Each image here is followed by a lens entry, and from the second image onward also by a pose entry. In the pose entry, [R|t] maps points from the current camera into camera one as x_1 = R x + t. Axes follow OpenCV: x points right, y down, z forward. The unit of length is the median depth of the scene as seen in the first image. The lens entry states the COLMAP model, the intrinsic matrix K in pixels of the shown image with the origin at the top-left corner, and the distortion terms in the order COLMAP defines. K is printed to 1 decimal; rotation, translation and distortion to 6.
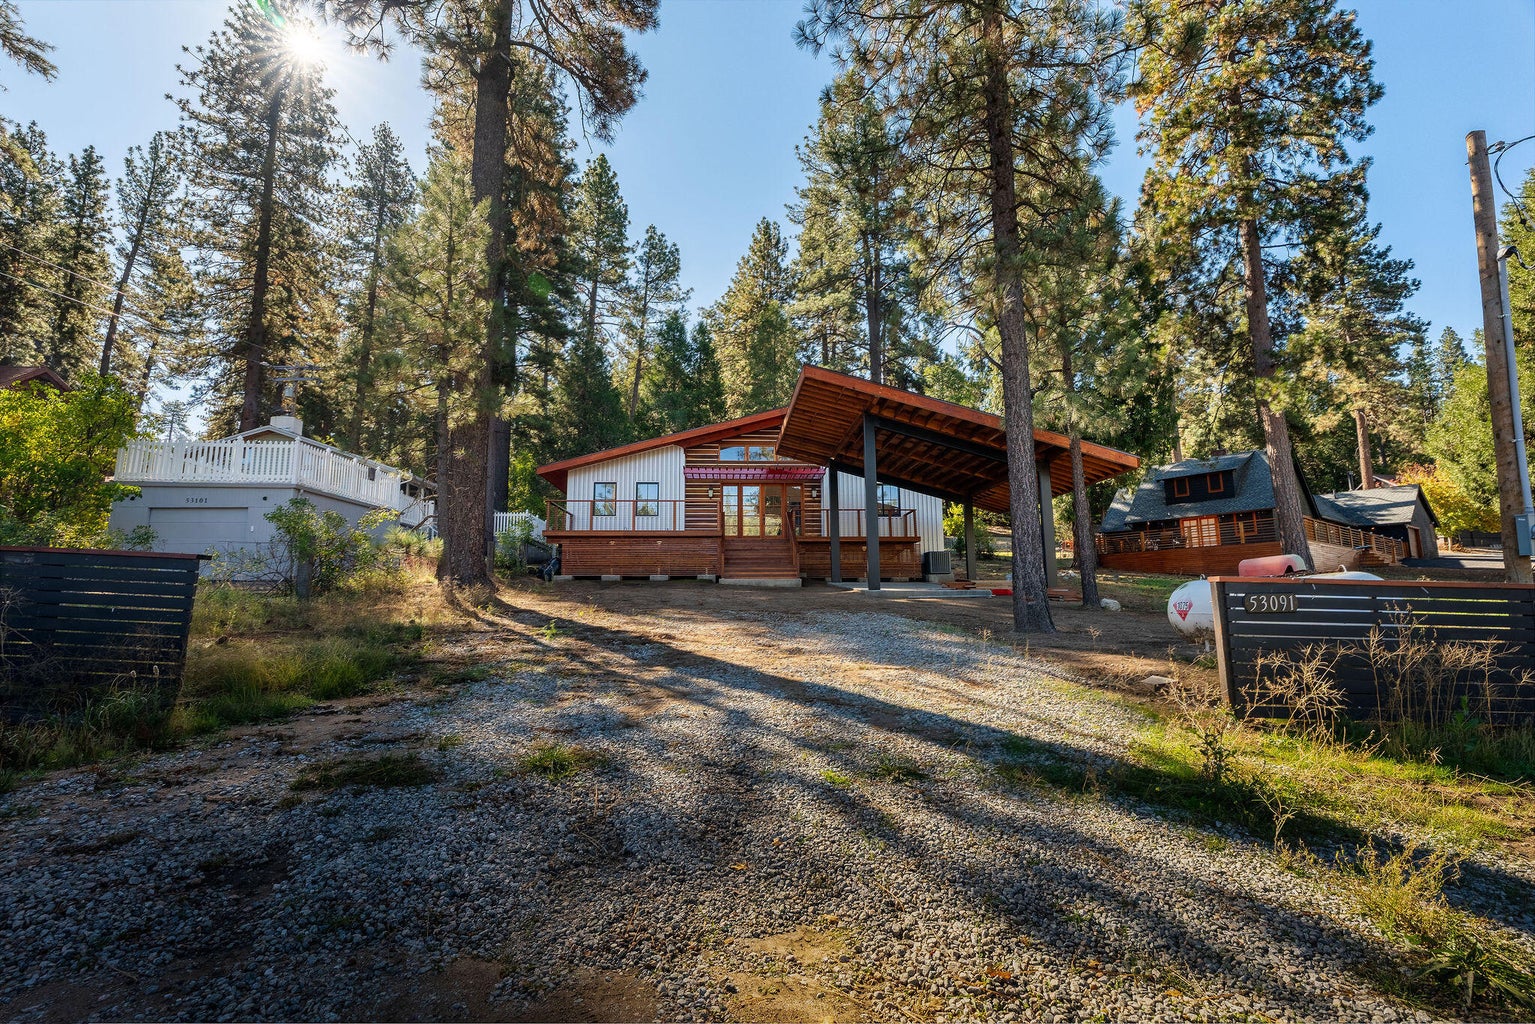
lens RADIAL K [[699.6, 0, 765.4], [0, 699.6, 509.4], [0, 0, 1]] dist [-0.003379, 0.000856]
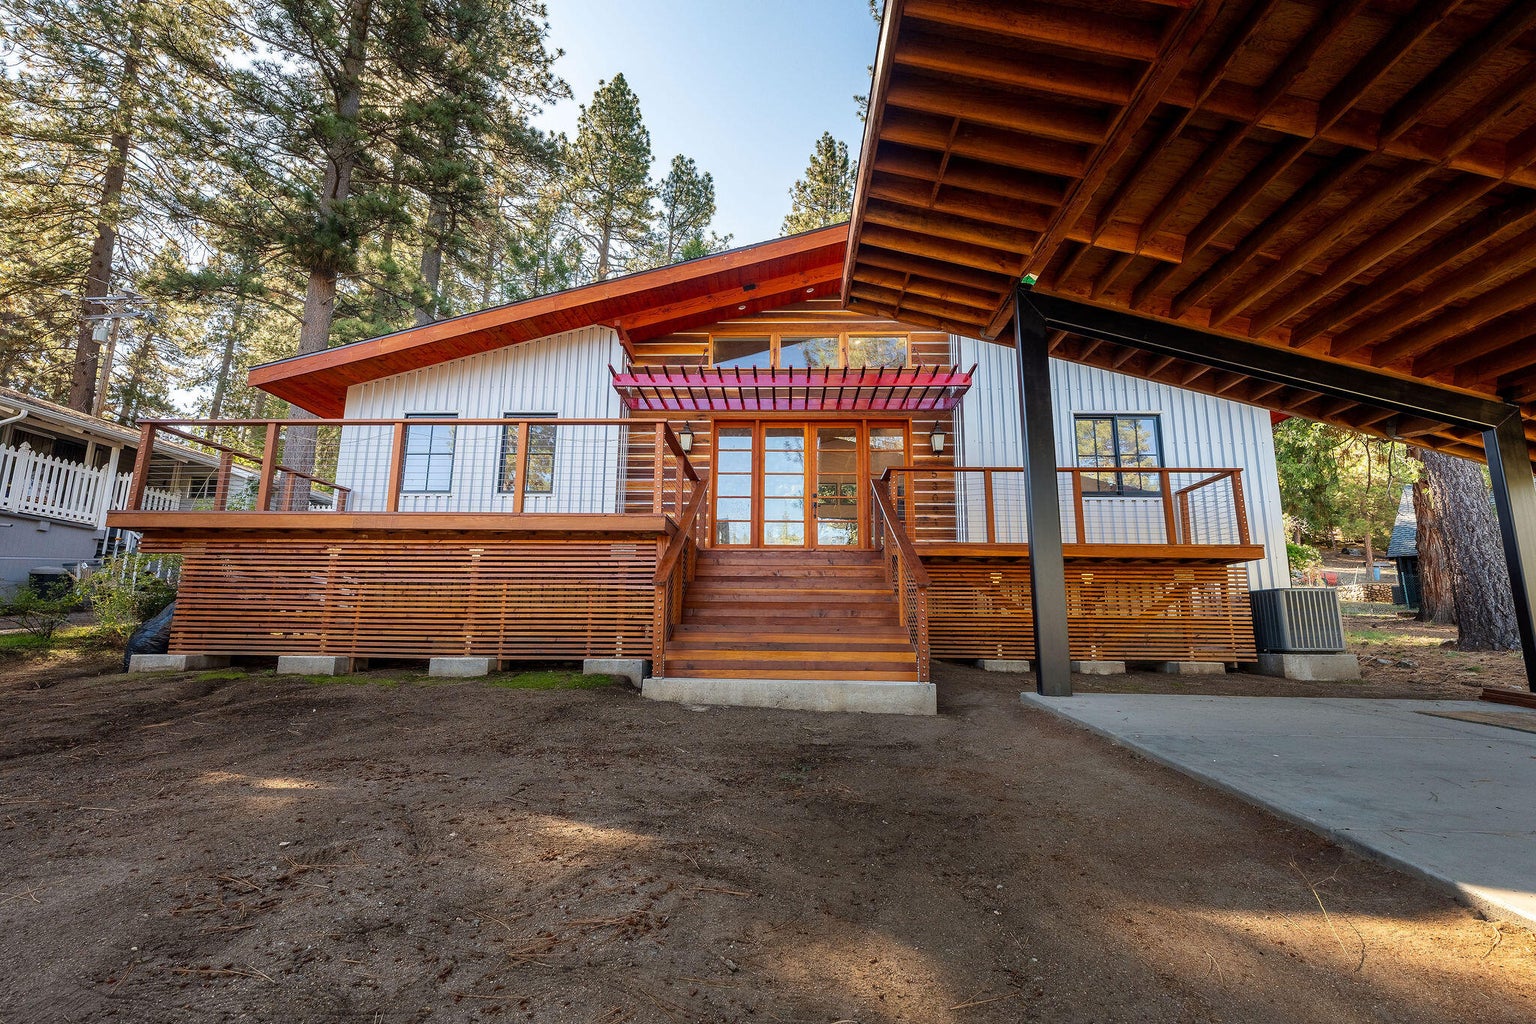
lens RADIAL K [[700.1, 0, 764.5], [0, 700.1, 516.4], [0, 0, 1]] dist [-0.003379, 0.000856]
pose [[0.995451, 0.001155, -0.095272, 0.007134], [-0.004490, 0.999384, -0.034792, 0.031472], [0.095173, 0.035062, 0.994843, 0.526944]]
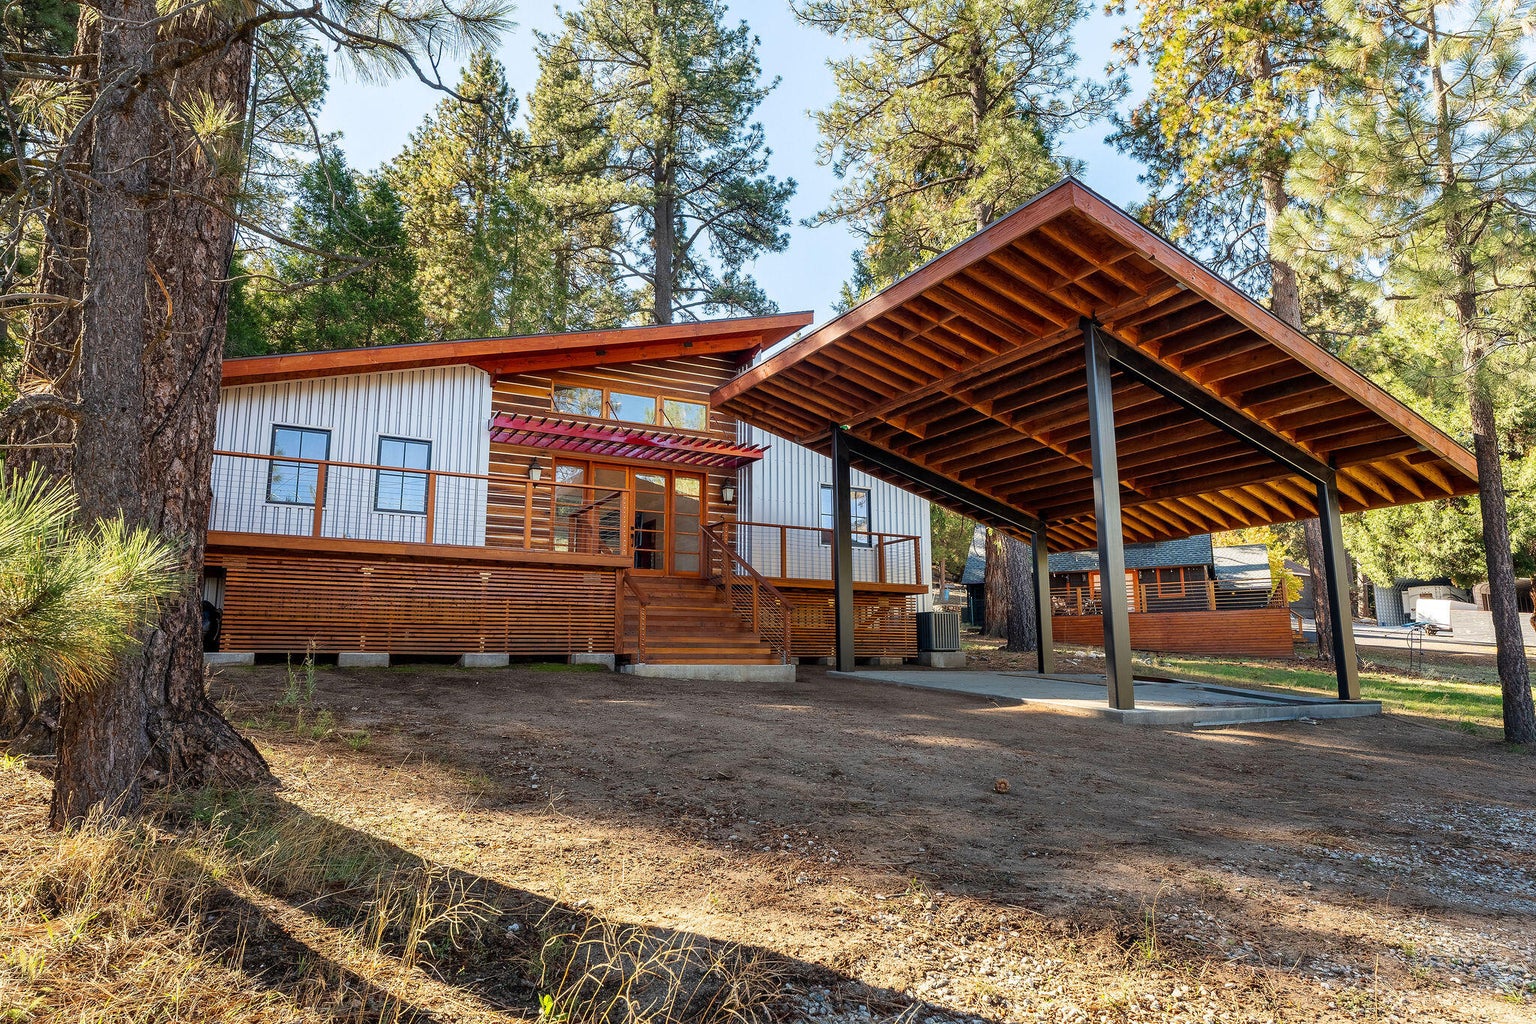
lens RADIAL K [[927.7, 0, 767.1], [0, 927.7, 508.3], [0, 0, 1]] dist [0.001468, -0.000258]
pose [[0.902424, 0.077453, 0.423831, -0.181657], [-0.064854, 0.996920, -0.044093, 0.015325], [-0.425941, 0.012303, 0.904667, 0.314517]]
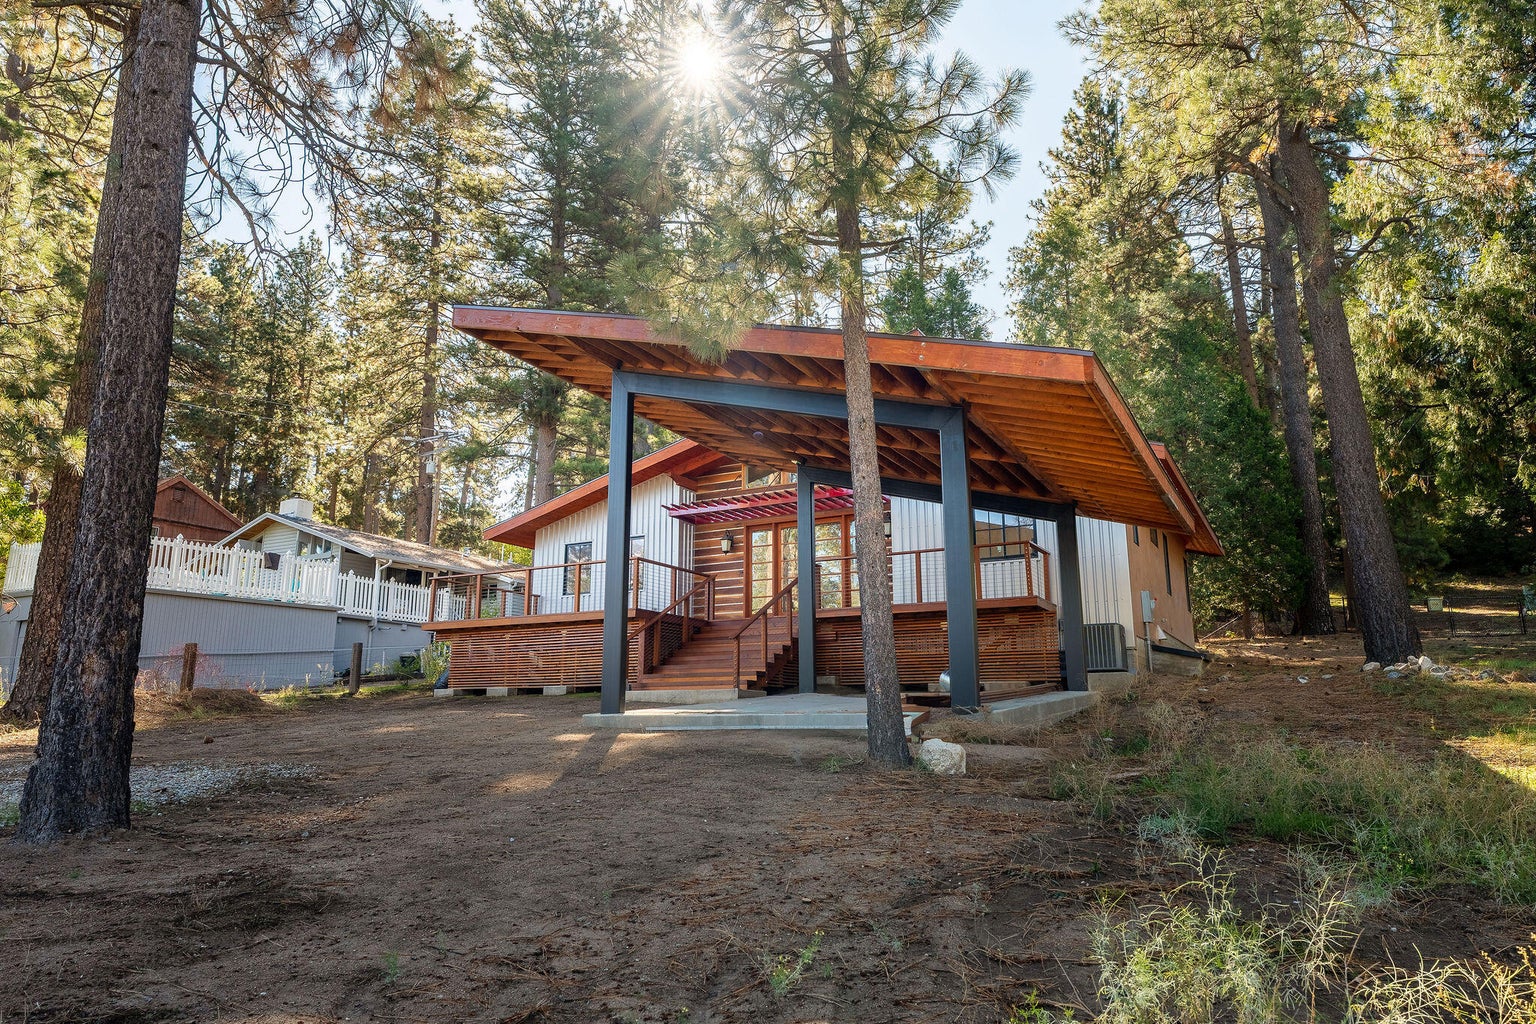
lens RADIAL K [[1014.4, 0, 765.3], [0, 1014.4, 514.2], [0, 0, 1]] dist [-0.007818, -0.000358]
pose [[0.842185, -0.105813, -0.528704, 0.368359], [0.070544, 0.993750, -0.086515, 0.025081], [0.534554, 0.035565, 0.844386, 0.251872]]
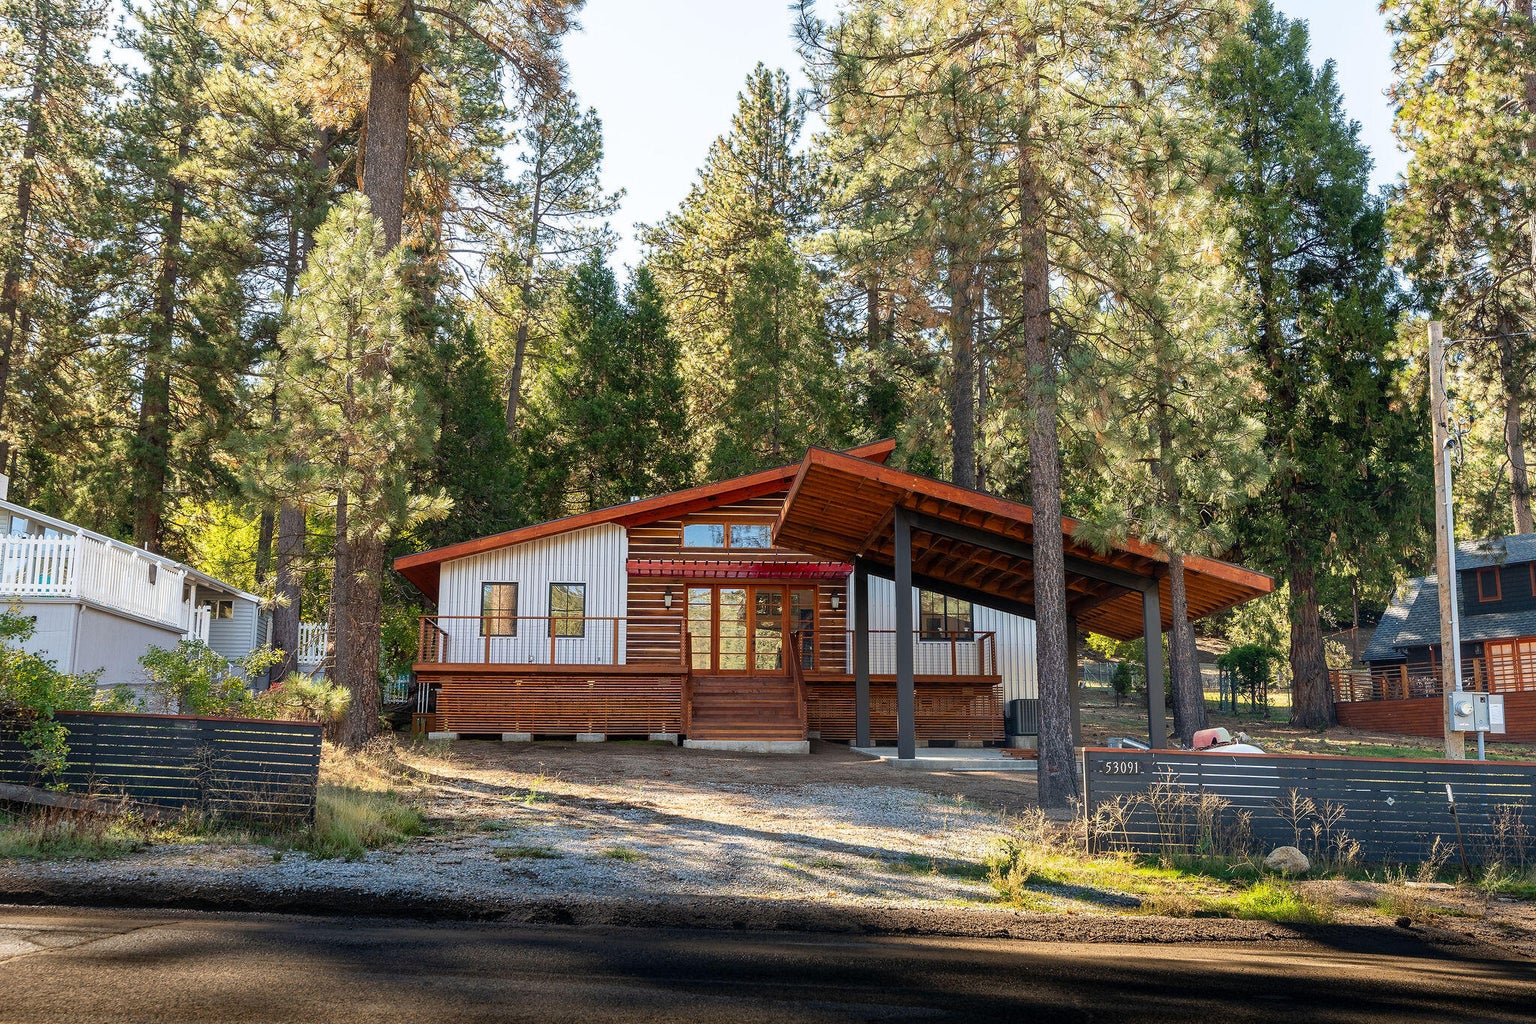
lens RADIAL K [[1533.9, 0, 763.0], [0, 1533.9, 512.9], [0, 0, 1]] dist [0.015536, 0.000000]
pose [[0.999950, 0.009819, 0.001980, 0.002307], [-0.009717, 0.998896, -0.045969, -0.034832], [-0.002429, 0.045948, 0.998941, -0.323863]]
